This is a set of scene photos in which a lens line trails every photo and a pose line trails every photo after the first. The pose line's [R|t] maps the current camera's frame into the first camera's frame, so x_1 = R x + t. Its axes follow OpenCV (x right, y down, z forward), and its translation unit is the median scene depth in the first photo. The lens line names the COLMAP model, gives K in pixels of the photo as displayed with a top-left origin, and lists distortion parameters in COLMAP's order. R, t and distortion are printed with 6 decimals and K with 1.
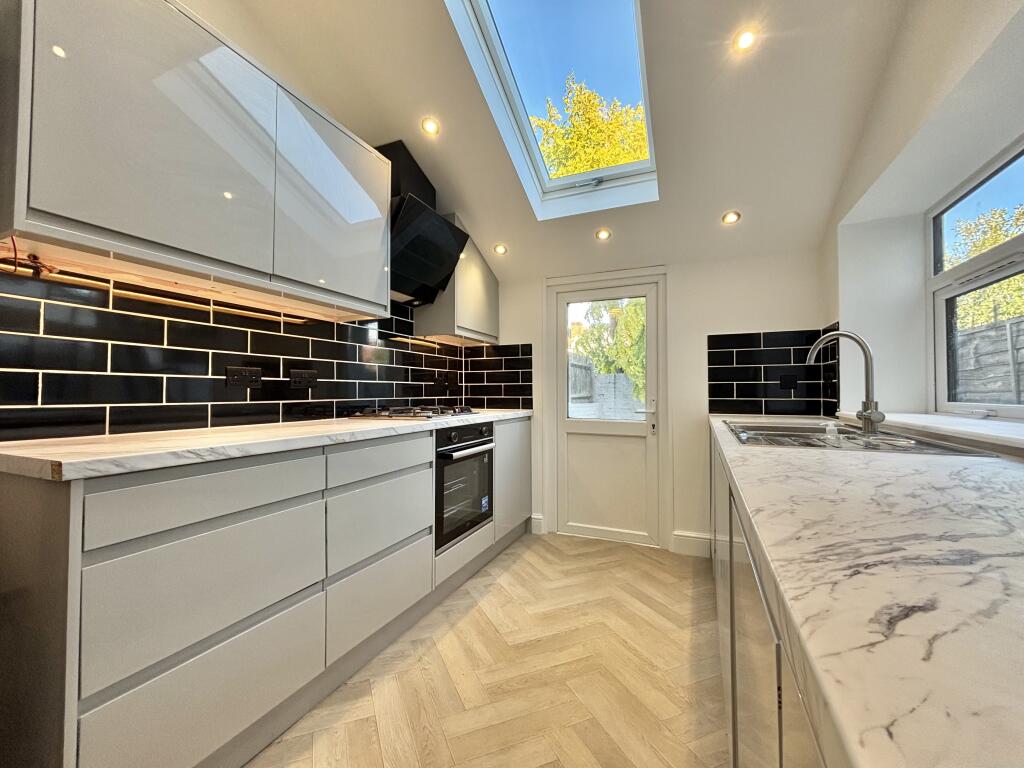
lens RADIAL K [[412.9, 0, 512.8], [0, 412.9, 384.1], [0, 0, 1]] dist [0.001253, 0.000744]
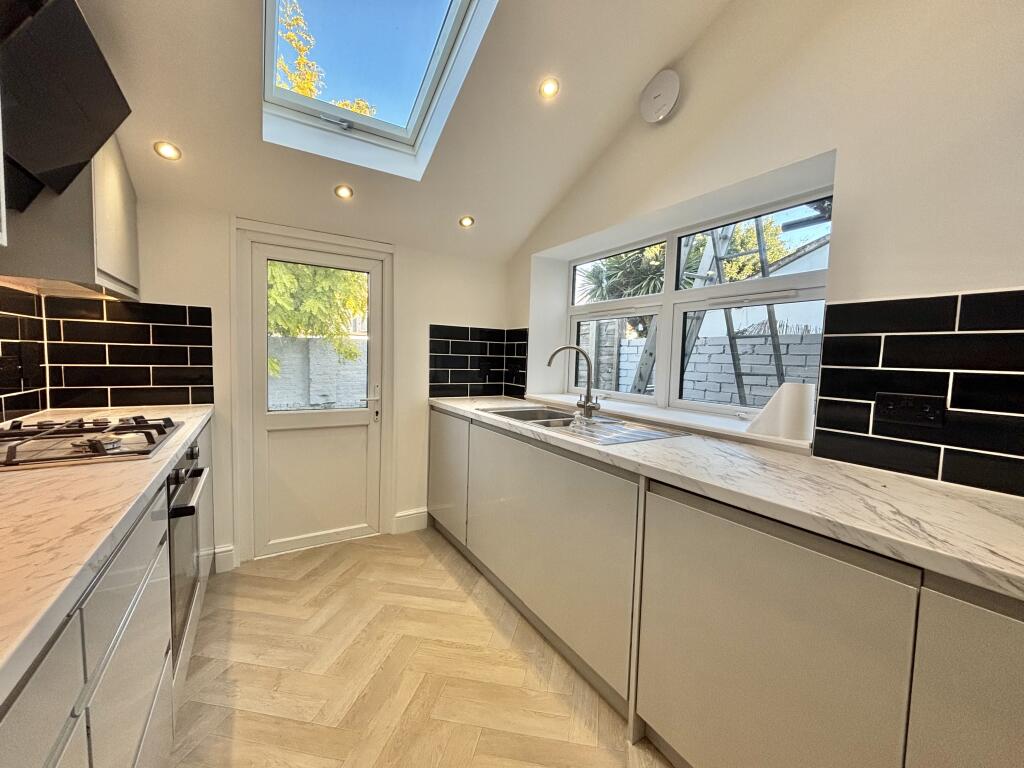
lens RADIAL K [[412.9, 0, 511.4], [0, 412.9, 383.7], [0, 0, 1]] dist [0.001253, 0.000744]
pose [[0.567139, -0.035839, 0.822842, -0.290674], [-0.044876, 0.996224, 0.074321, -0.055923], [-0.822398, -0.079076, 0.563390, 0.227482]]
